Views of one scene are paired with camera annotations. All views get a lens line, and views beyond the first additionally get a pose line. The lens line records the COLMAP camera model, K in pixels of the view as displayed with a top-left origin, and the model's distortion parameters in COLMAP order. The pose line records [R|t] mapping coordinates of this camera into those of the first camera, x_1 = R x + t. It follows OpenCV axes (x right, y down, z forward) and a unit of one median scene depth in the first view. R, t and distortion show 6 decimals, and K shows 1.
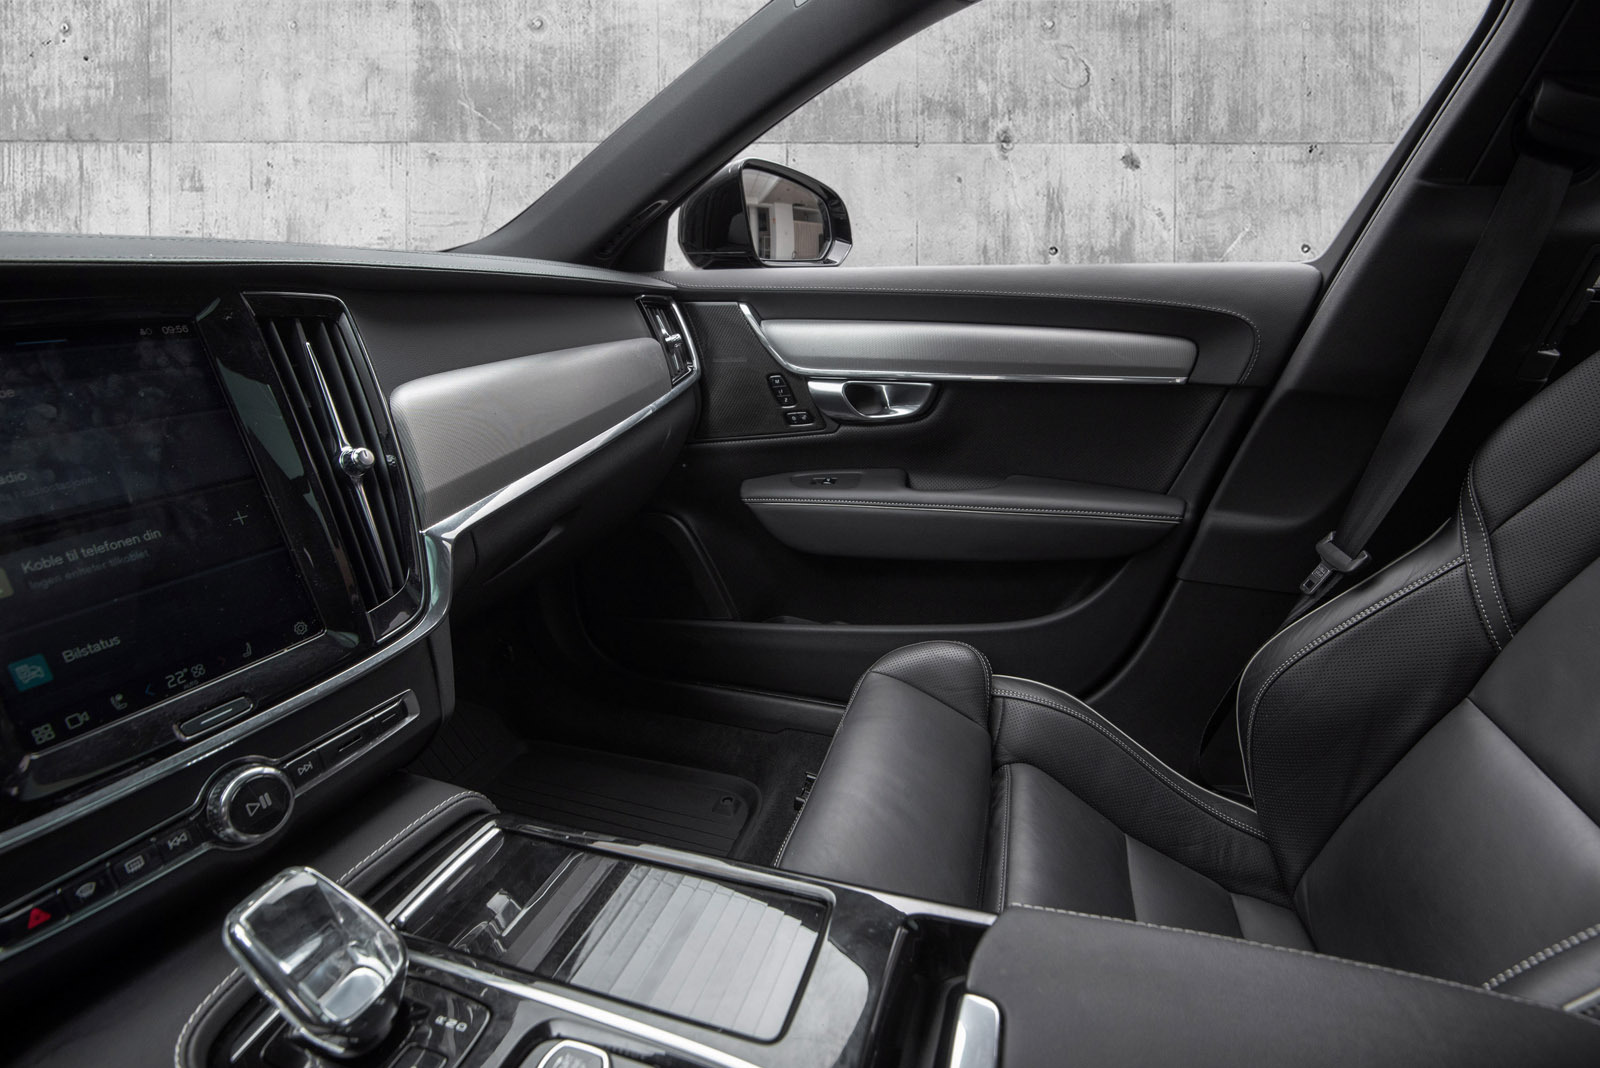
lens RADIAL K [[744.7, 0, 795.2], [0, 744.7, 524.7], [0, 0, 1]] dist [-0.053002, -0.000286]
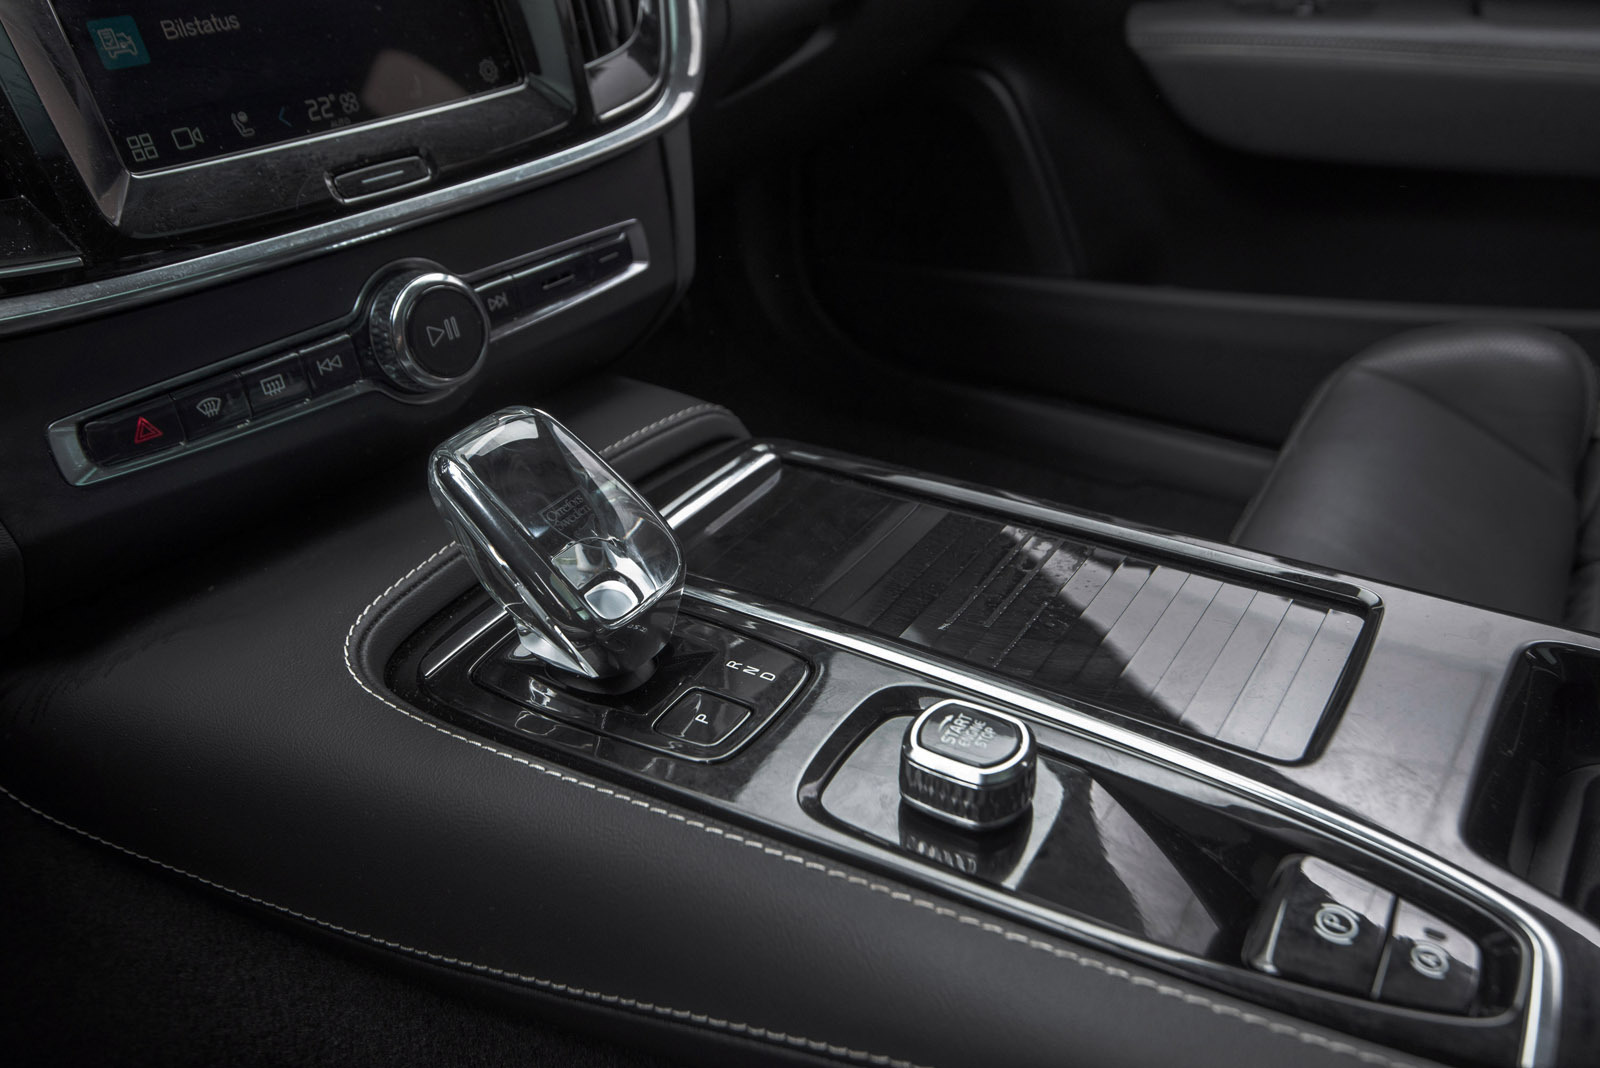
lens RADIAL K [[1316.5, 0, 800.6], [0, 1316.5, 522.4], [0, 0, 1]] dist [0.029381, -0.007706]
pose [[0.972177, 0.120035, -0.201156, -0.145726], [-0.070014, 0.968374, 0.239478, 0.191256], [0.223540, -0.218731, 0.949835, -0.046383]]
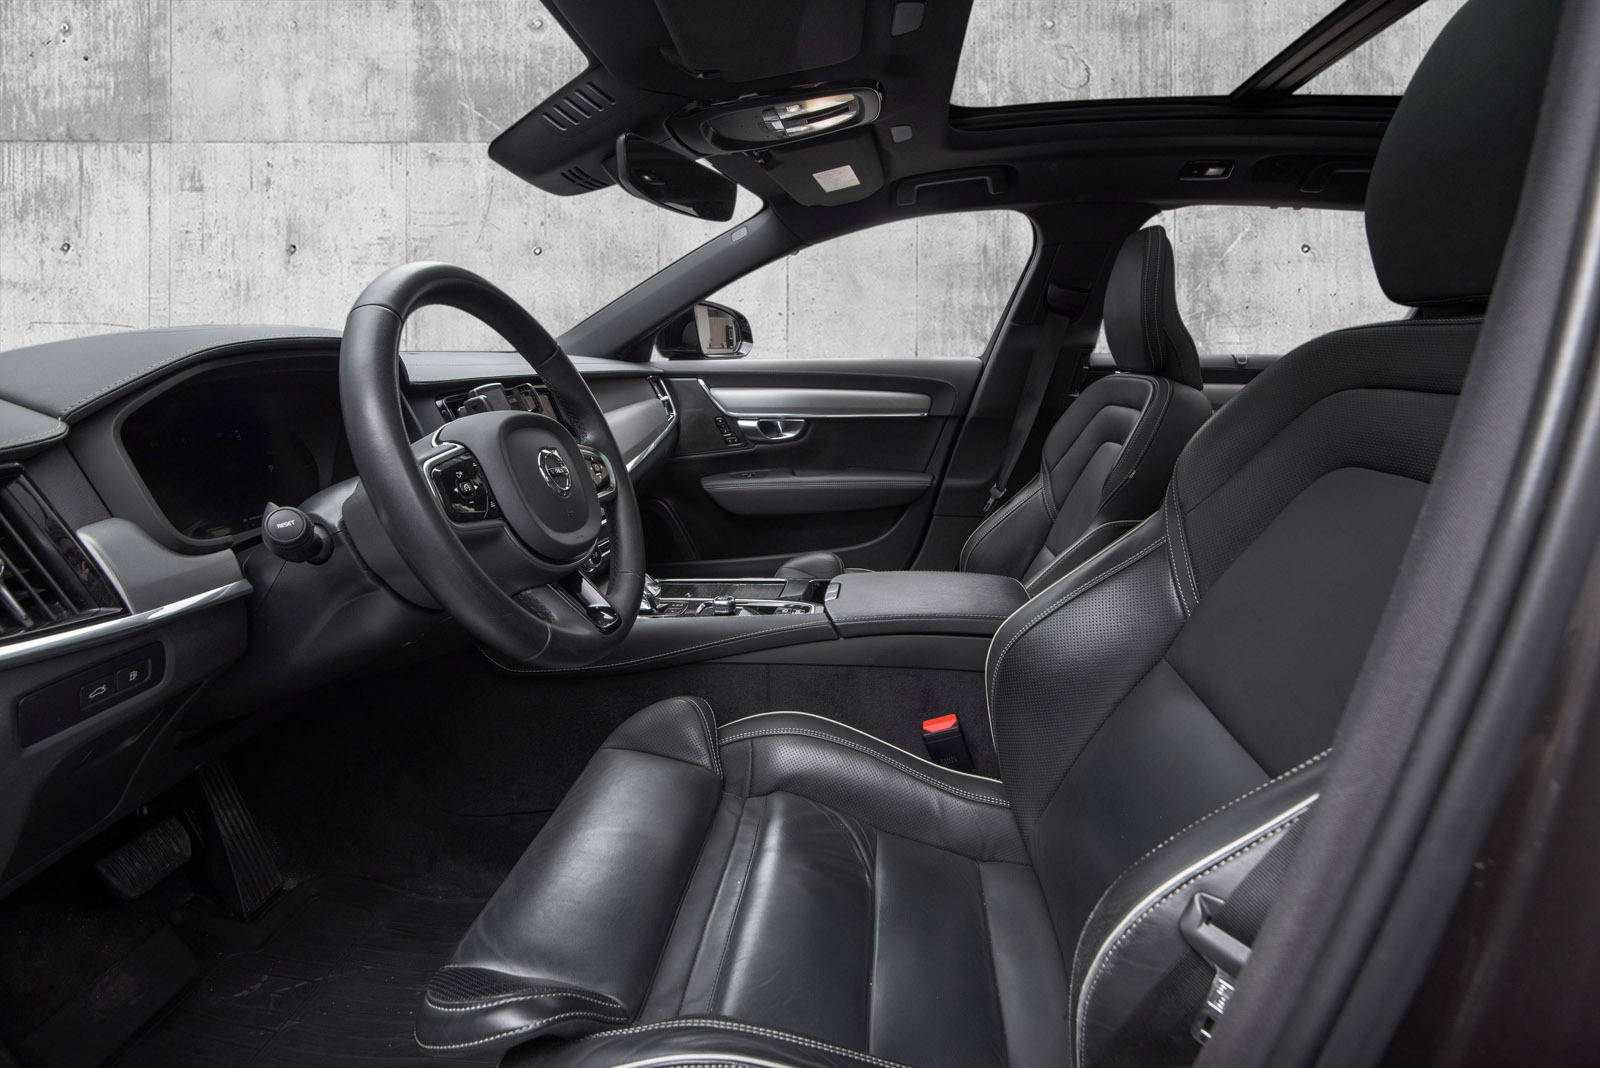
lens RADIAL K [[720.6, 0, 800.0], [0, 720.6, 534.0], [0, 0, 1]] dist [-0.057533, -0.000786]
pose [[0.982173, -0.048642, 0.181577, -0.344042], [0.058521, 0.997061, -0.049449, 0.377986], [-0.178638, 0.059194, 0.982133, -1.559345]]
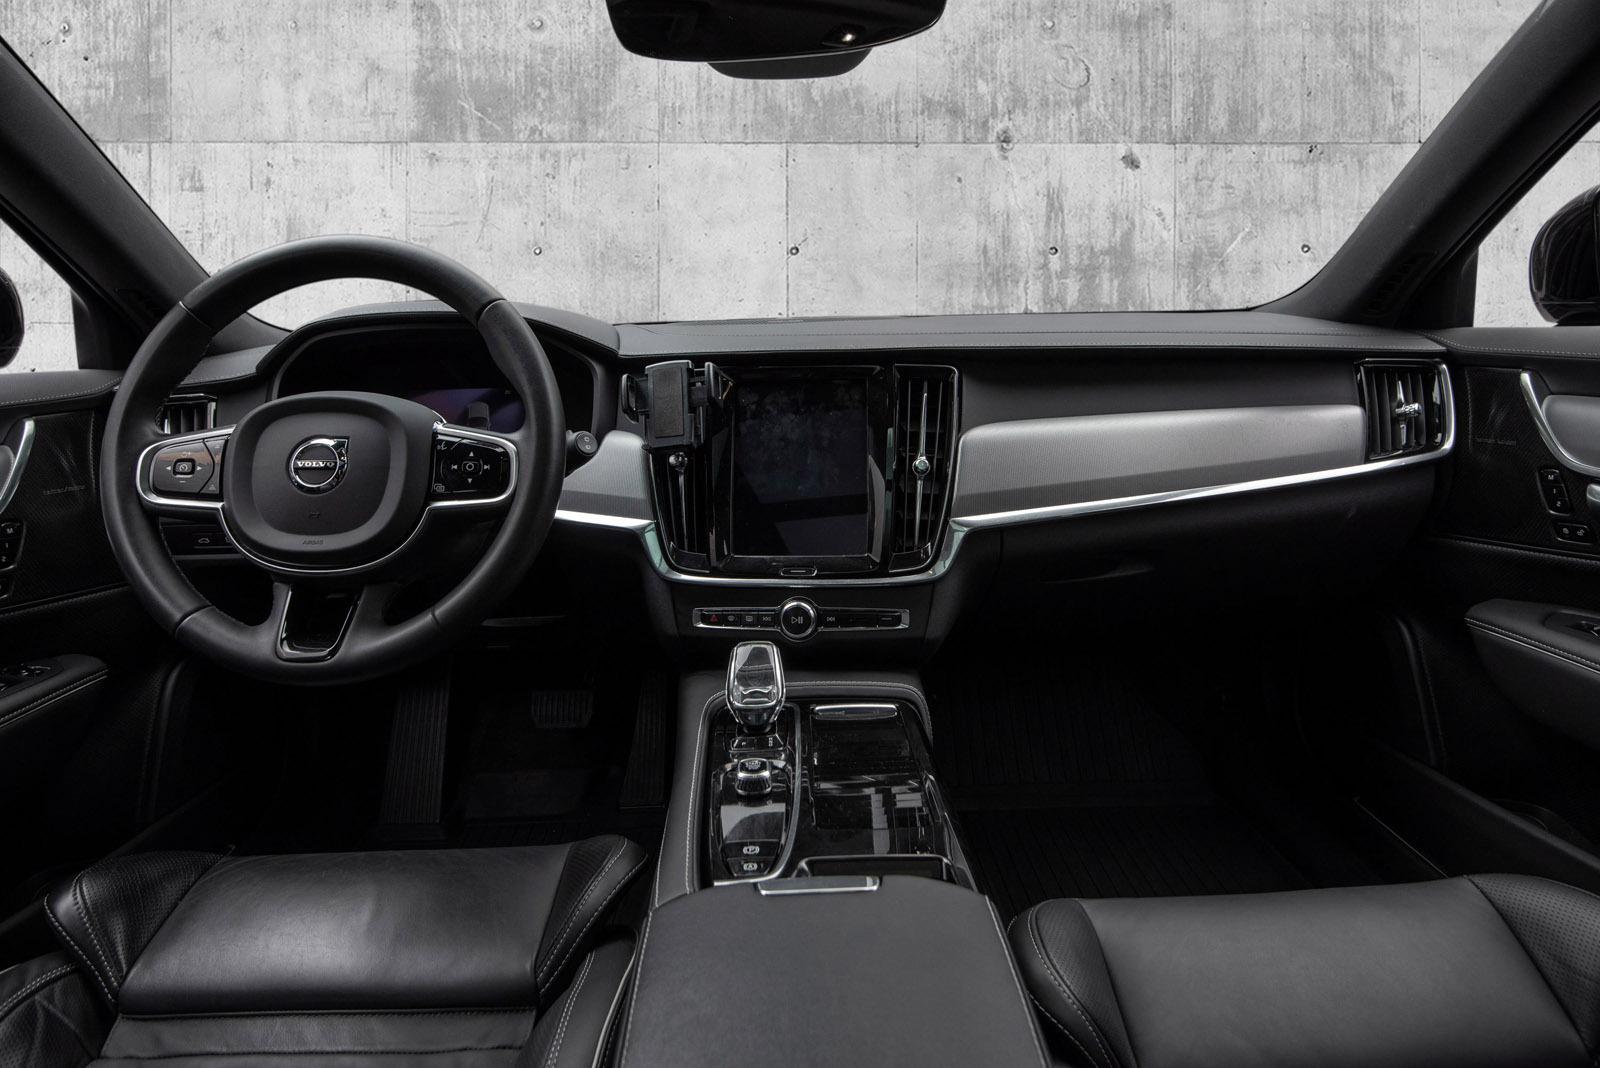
lens RADIAL K [[845.0, 0, 799.8], [0, 845.0, 536.2], [0, 0, 1]] dist [-0.003183, -0.012839]
pose [[0.336317, 0.210938, -0.917821, 1.028392], [-0.261136, 0.957264, 0.124315, -0.095528], [0.904820, 0.197867, 0.377028, 0.055679]]
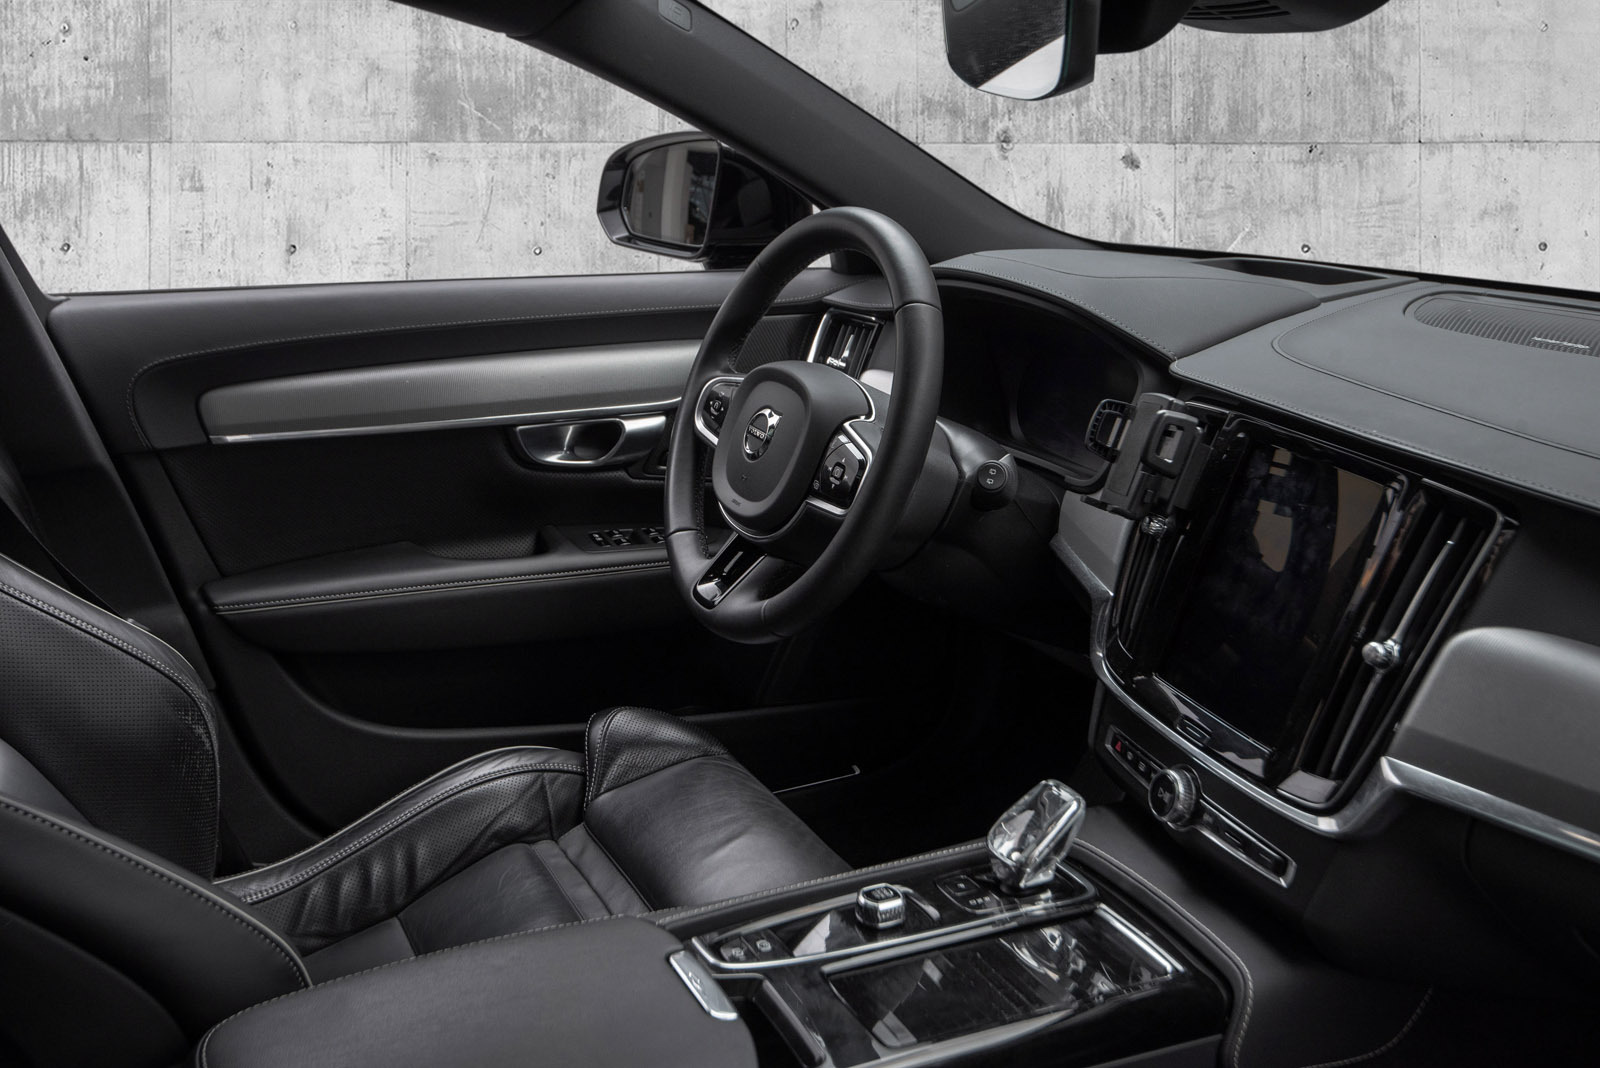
lens RADIAL K [[1476.1, 0, 799.8], [0, 1476.1, 491.5], [0, 0, 1]] dist [0.007362, 0.002160]
pose [[-0.705112, 0.183377, -0.684974, 1.189978], [-0.227231, 0.856608, 0.463237, -0.953478], [0.671702, 0.482281, -0.562336, 1.389008]]
